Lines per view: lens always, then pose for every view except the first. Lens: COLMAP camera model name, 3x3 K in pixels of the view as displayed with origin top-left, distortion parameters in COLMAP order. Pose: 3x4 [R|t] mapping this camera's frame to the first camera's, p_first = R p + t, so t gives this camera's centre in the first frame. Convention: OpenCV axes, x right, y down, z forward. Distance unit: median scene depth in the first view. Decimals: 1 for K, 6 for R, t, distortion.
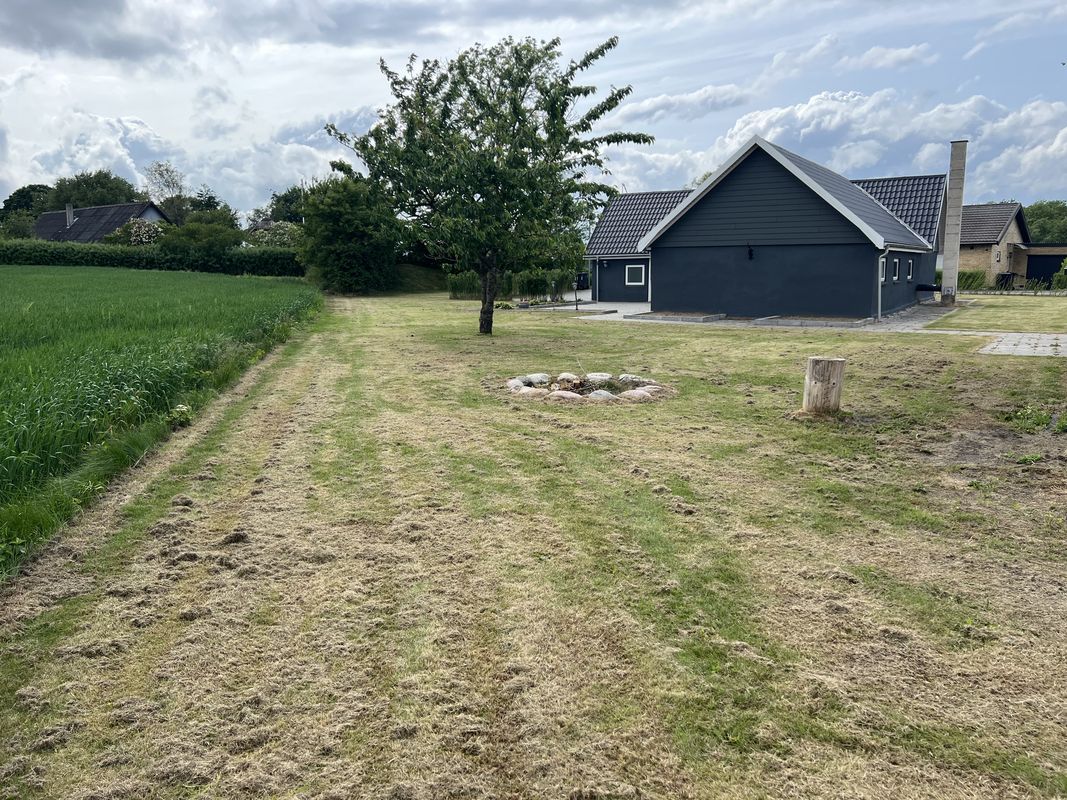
lens RADIAL K [[797.8, 0, 531.9], [0, 797.8, 402.0], [0, 0, 1]] dist [0.042735, -0.033144]
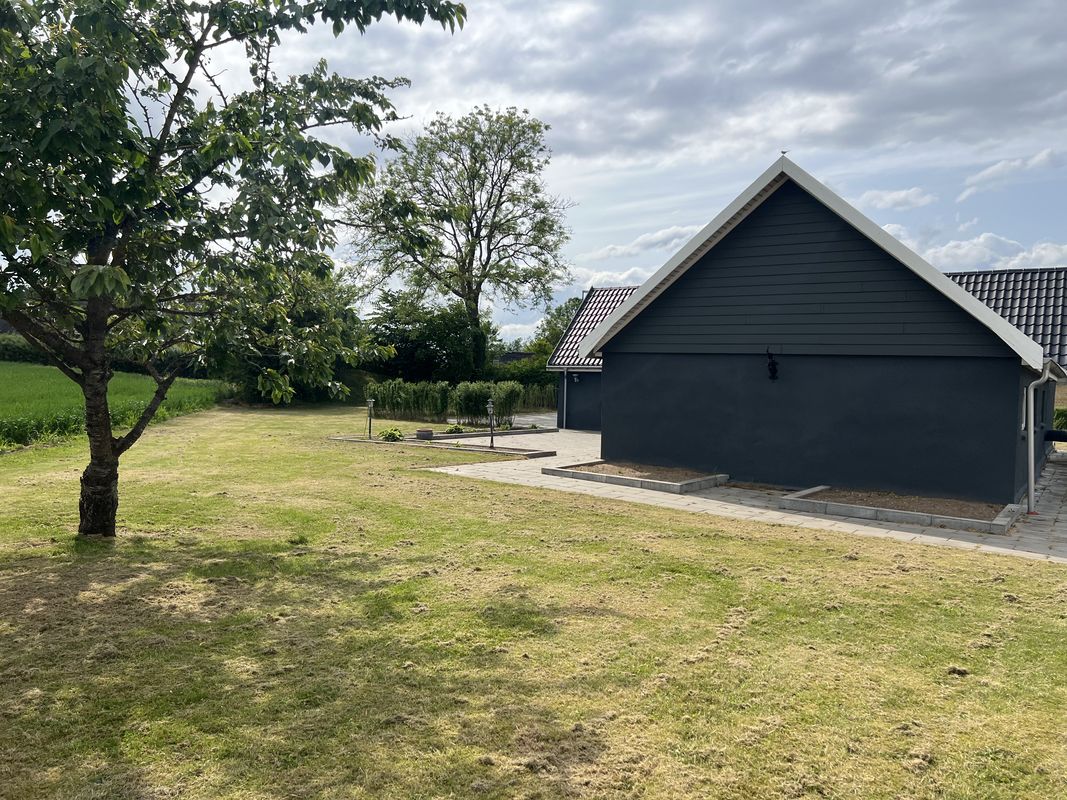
lens RADIAL K [[797.8, 0, 535.0], [0, 797.8, 402.7], [0, 0, 1]] dist [0.042735, -0.033144]
pose [[0.999153, 0.040106, -0.009260, 0.112952], [-0.041019, 0.988847, -0.143176, -0.075074], [0.003415, 0.143435, 0.989654, 0.447718]]
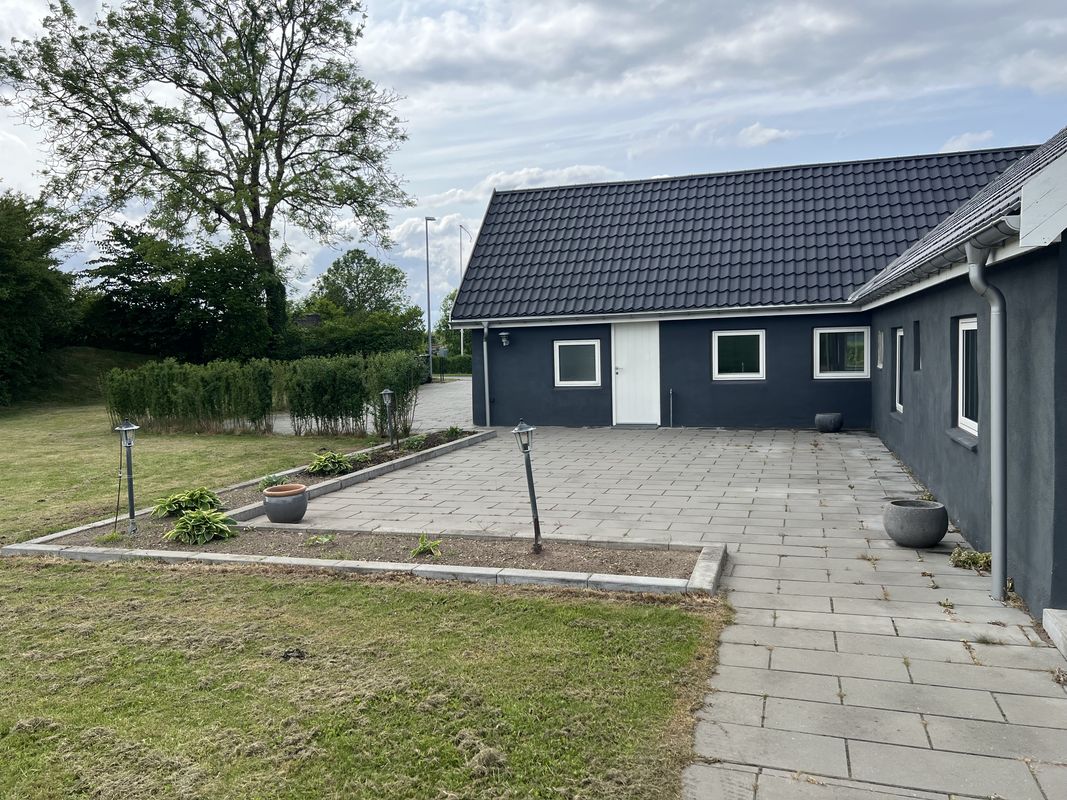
lens RADIAL K [[797.8, 0, 528.4], [0, 797.8, 392.2], [0, 0, 1]] dist [0.042735, -0.033144]
pose [[0.962325, -0.036087, 0.269498, 0.004706], [0.065990, 0.992517, -0.102734, -0.157573], [-0.263774, 0.116648, 0.957505, 0.915513]]
